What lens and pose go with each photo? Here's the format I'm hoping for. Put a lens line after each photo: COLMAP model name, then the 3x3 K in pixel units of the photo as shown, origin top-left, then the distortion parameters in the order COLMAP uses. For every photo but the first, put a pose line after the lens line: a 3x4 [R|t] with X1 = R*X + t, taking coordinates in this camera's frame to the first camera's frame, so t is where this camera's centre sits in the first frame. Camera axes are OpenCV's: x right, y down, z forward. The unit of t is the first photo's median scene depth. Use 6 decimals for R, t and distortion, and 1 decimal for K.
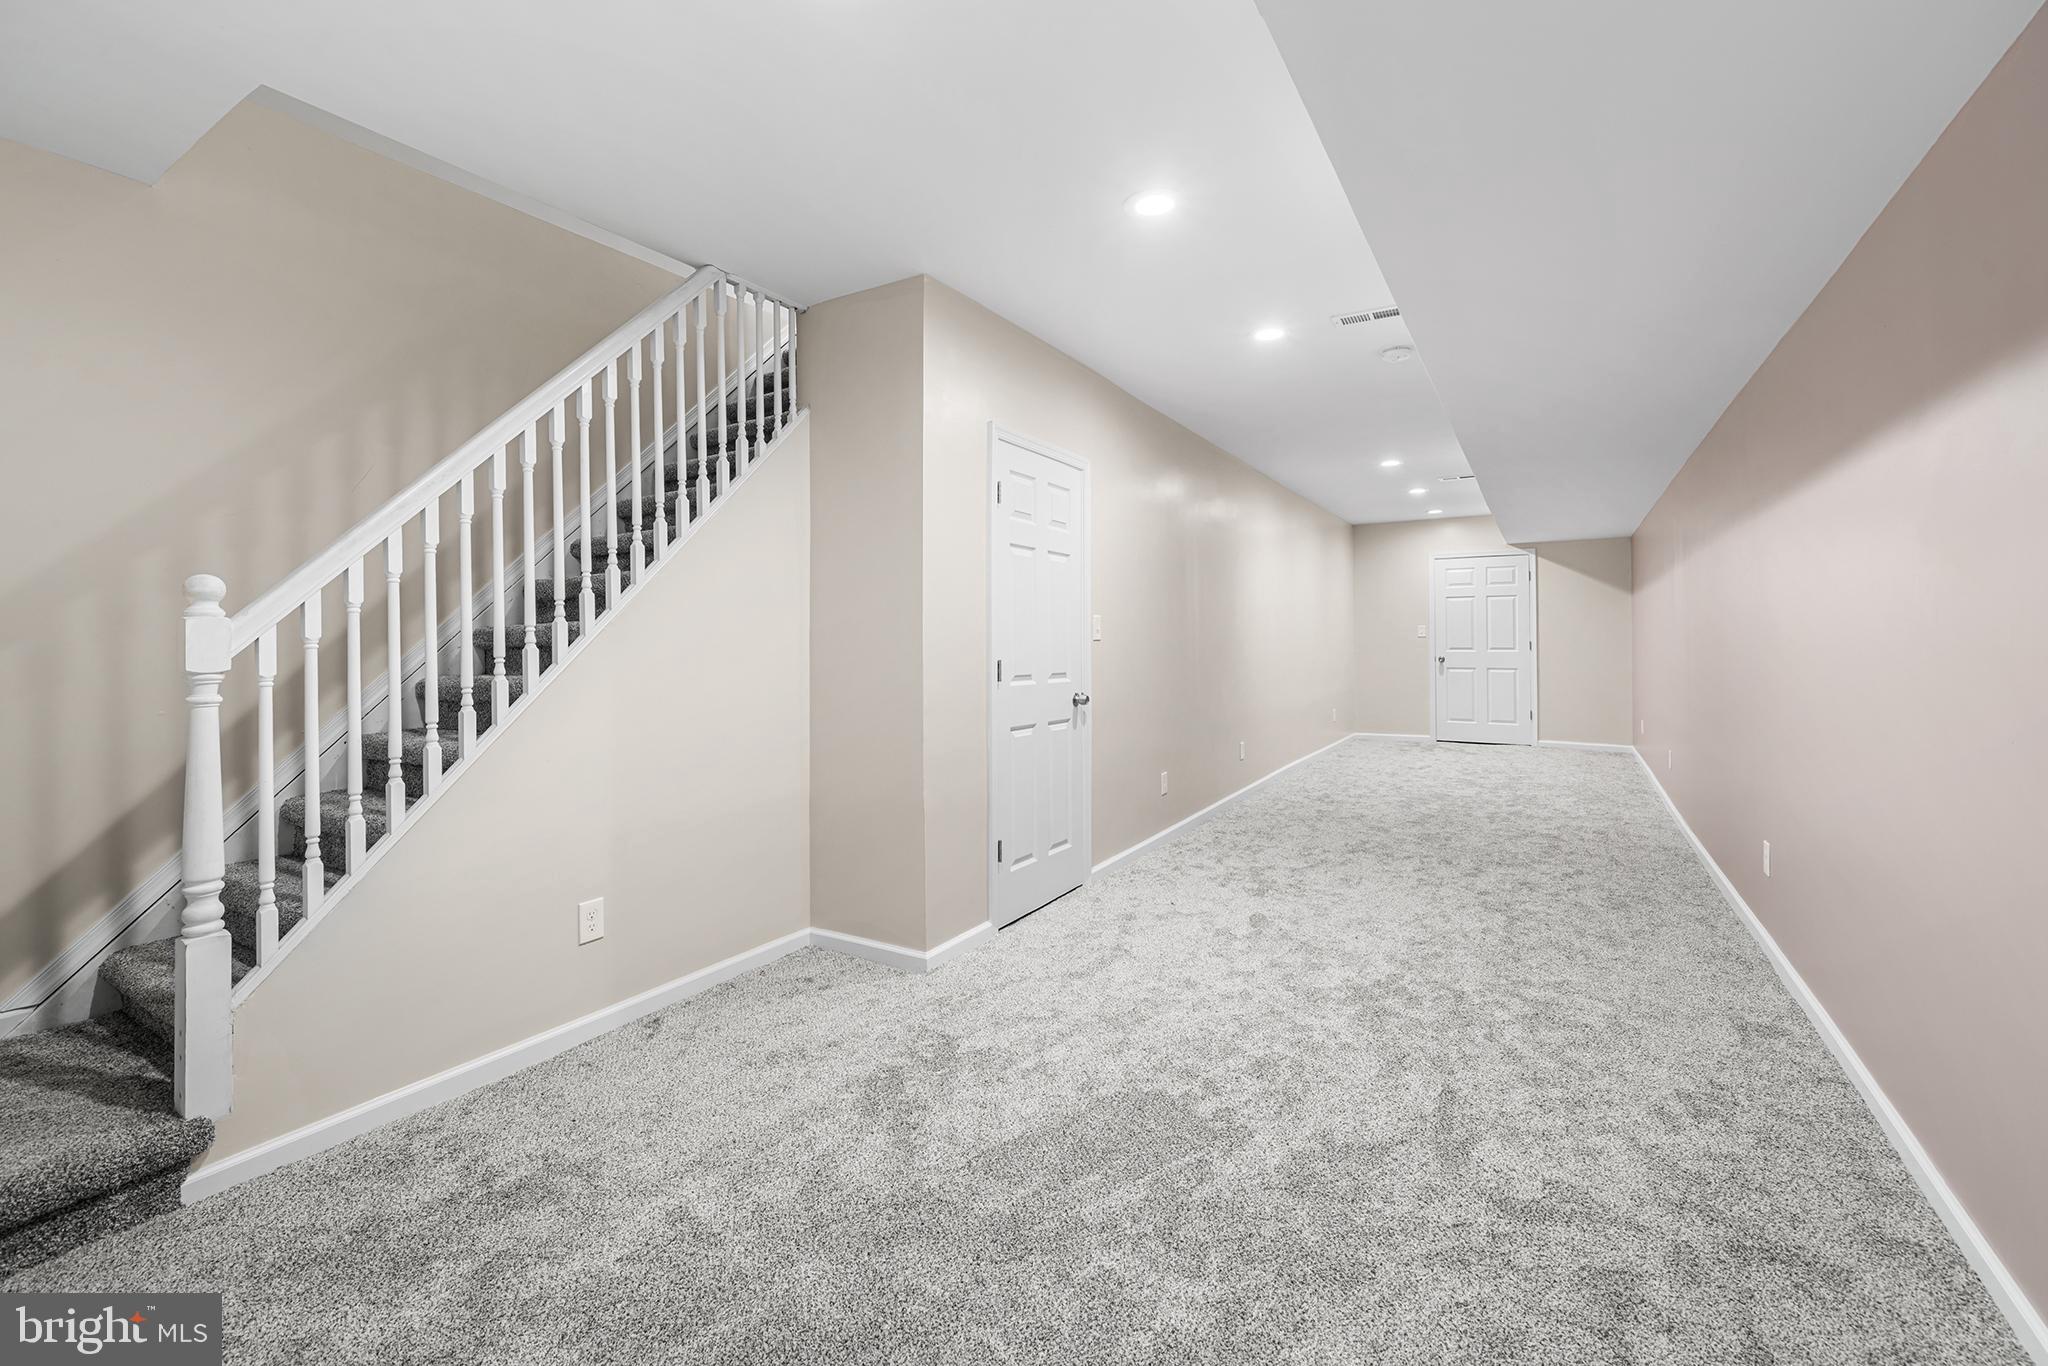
lens RADIAL K [[853.7, 0, 1025.3], [0, 853.7, 626.4], [0, 0, 1]] dist [0.000924, 0.000160]
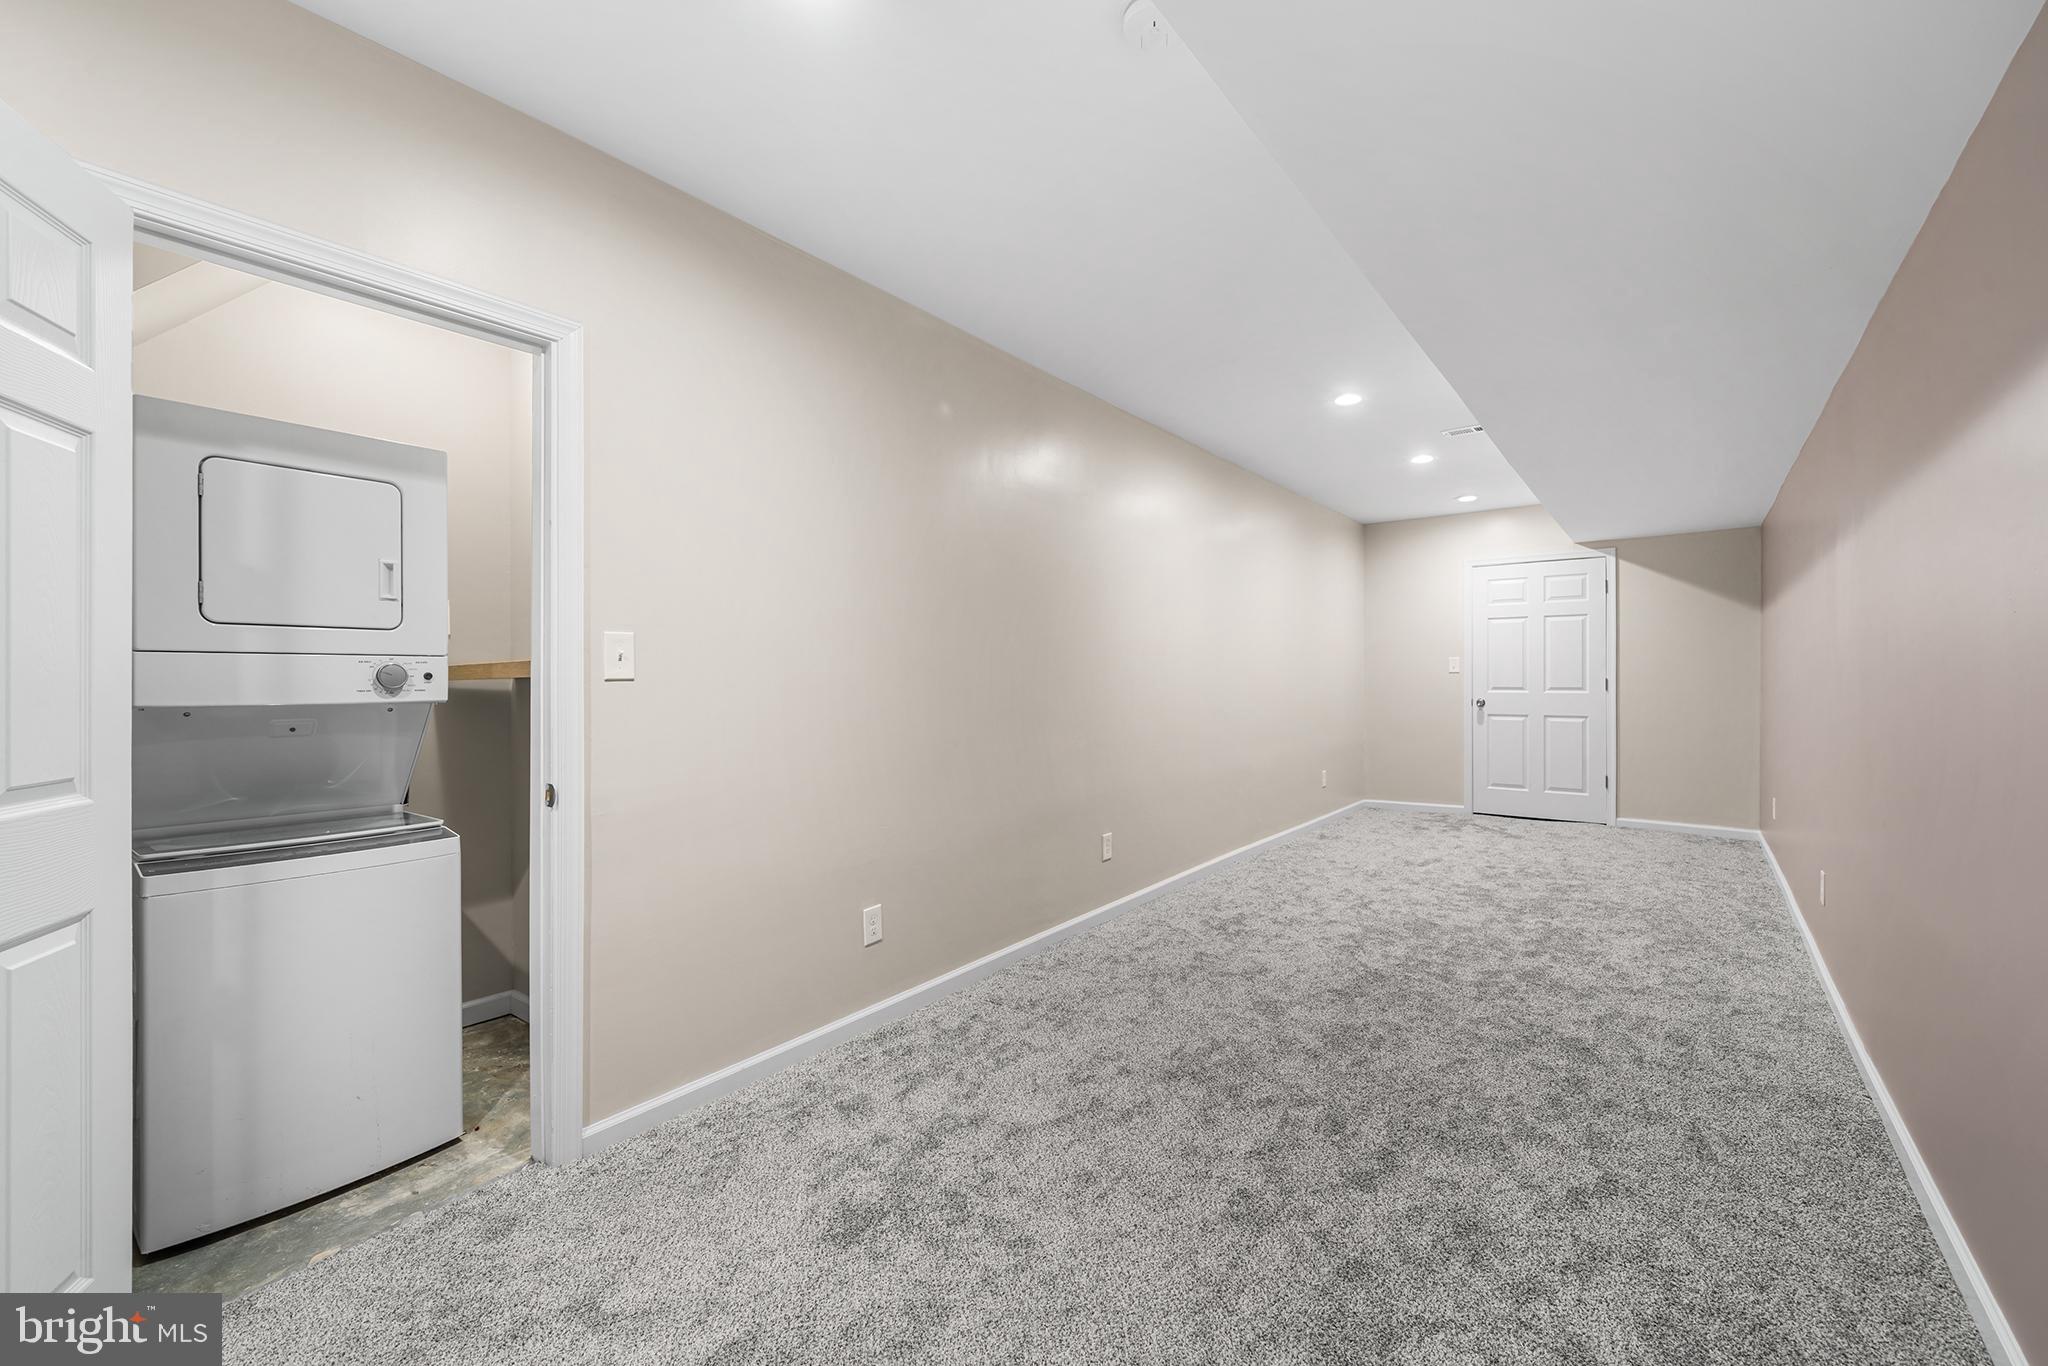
lens RADIAL K [[838.3, 0, 1031.2], [0, 838.3, 675.6], [0, 0, 1]] dist [-0.000629, -0.000109]
pose [[0.994453, 0.000412, -0.105181, 0.207902], [0.001320, 0.999865, 0.016397, 0.003316], [0.105173, -0.016445, 0.994318, 0.281715]]
